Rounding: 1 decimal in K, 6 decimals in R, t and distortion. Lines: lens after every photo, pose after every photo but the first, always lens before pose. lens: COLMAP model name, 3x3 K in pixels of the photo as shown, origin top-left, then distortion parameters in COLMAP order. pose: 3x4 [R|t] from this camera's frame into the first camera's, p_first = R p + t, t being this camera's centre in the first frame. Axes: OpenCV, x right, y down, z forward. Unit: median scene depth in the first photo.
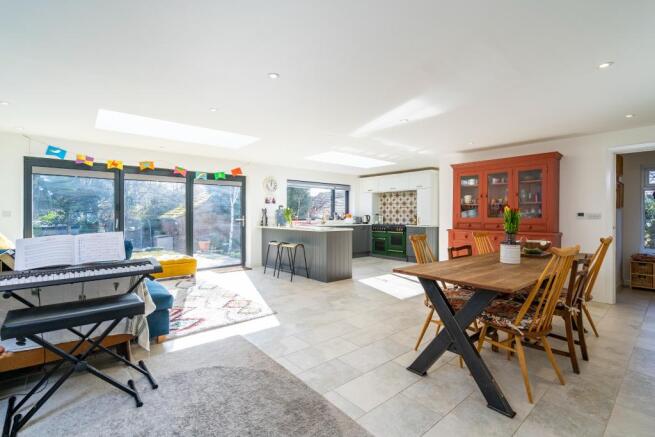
lens RADIAL K [[305.0, 0, 329.7], [0, 305.0, 220.1], [0, 0, 1]] dist [-0.001490, 0.000374]
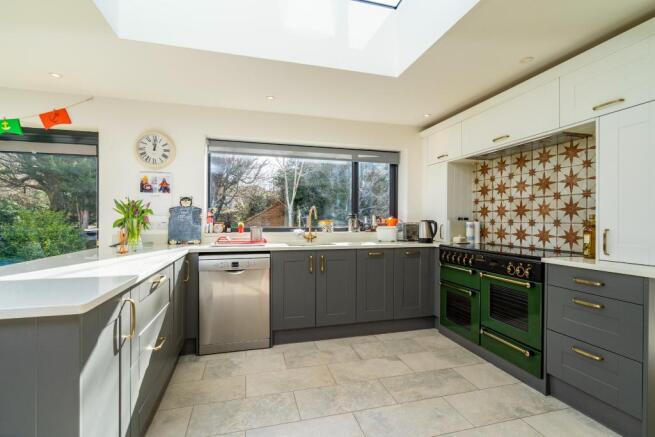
lens RADIAL K [[305.0, 0, 327.4], [0, 305.0, 221.6], [0, 0, 1]] dist [-0.001490, 0.000374]
pose [[0.901642, 0.004445, -0.432461, 0.184378], [-0.008214, 0.999943, -0.006847, -0.011458], [0.432406, 0.009725, 0.901627, 0.640967]]
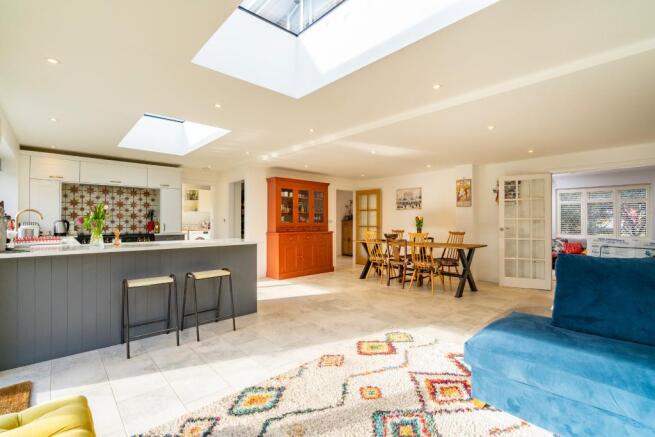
lens RADIAL K [[305.0, 0, 326.9], [0, 305.0, 219.9], [0, 0, 1]] dist [-0.001490, 0.000374]
pose [[-0.044943, 0.004969, 0.998977, -0.501344], [0.016759, 0.999851, -0.004220, -0.007291], [-0.998849, 0.016552, -0.045020, 0.573465]]
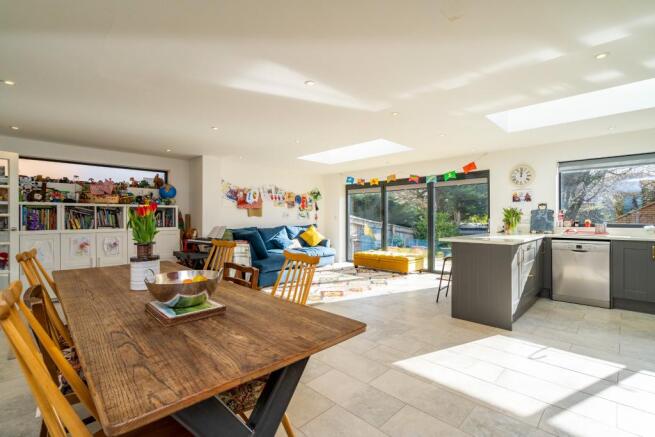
lens RADIAL K [[305.0, 0, 325.5], [0, 305.0, 218.2], [0, 0, 1]] dist [-0.001490, 0.000374]
pose [[0.085478, -0.000969, -0.996340, 0.421519], [-0.013672, 0.999904, -0.002145, -0.007348], [0.996246, 0.013805, 0.085457, 0.431317]]
